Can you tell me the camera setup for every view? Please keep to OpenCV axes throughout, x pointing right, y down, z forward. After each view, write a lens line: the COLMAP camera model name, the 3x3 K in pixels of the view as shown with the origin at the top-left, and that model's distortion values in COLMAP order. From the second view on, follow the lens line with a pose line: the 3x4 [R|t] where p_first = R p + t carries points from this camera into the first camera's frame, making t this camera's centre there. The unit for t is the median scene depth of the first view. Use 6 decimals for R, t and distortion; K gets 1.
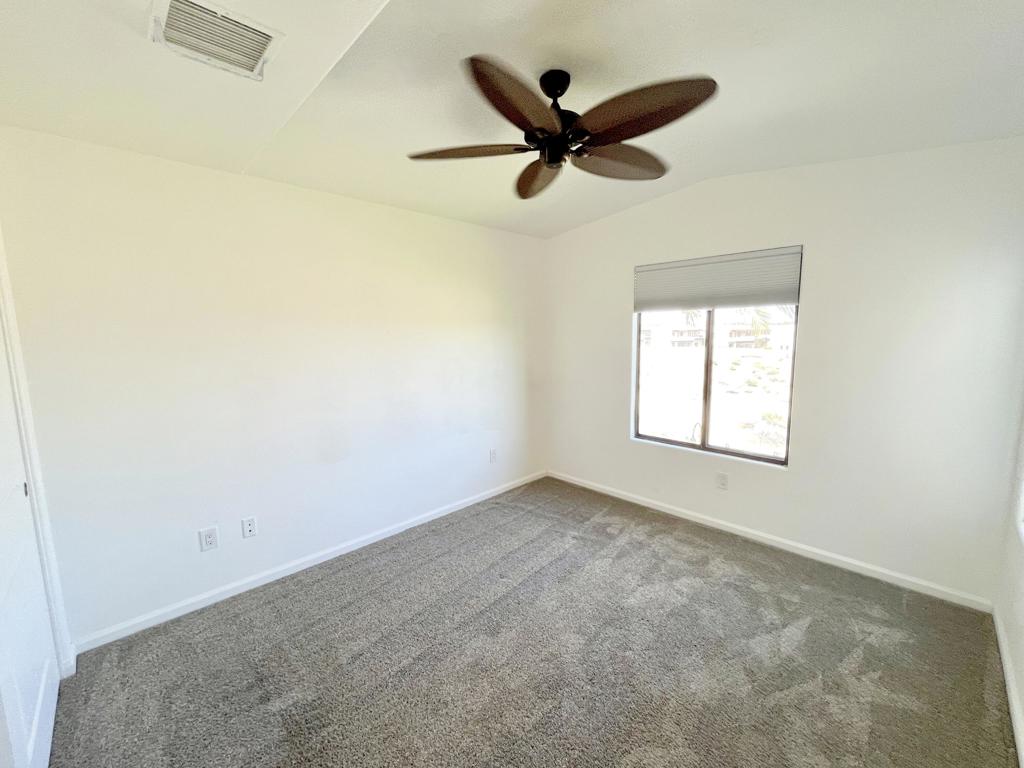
lens RADIAL K [[414.0, 0, 511.1], [0, 414.0, 384.0], [0, 0, 1]] dist [-0.001472, -0.000452]
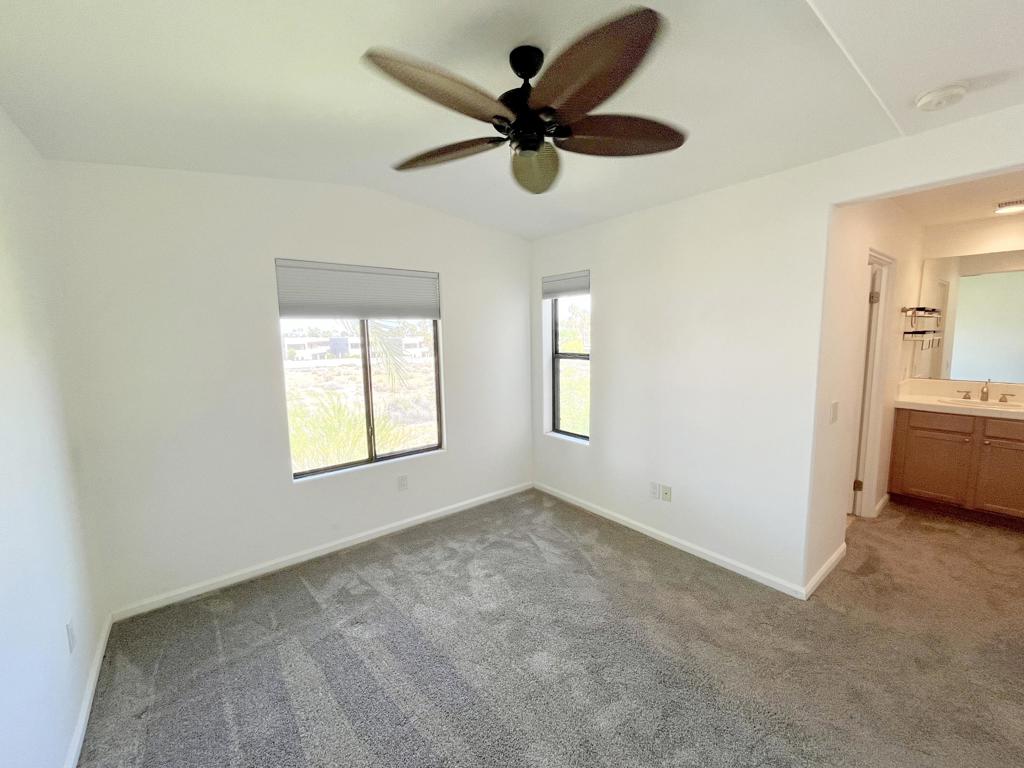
lens RADIAL K [[414.0, 0, 511.1], [0, 414.0, 384.0], [0, 0, 1]] dist [-0.001472, -0.000452]
pose [[0.103764, -0.104305, 0.989117, -0.494929], [0.142850, 0.985738, 0.088963, -0.069891], [-0.984290, 0.132065, 0.117184, 0.589626]]
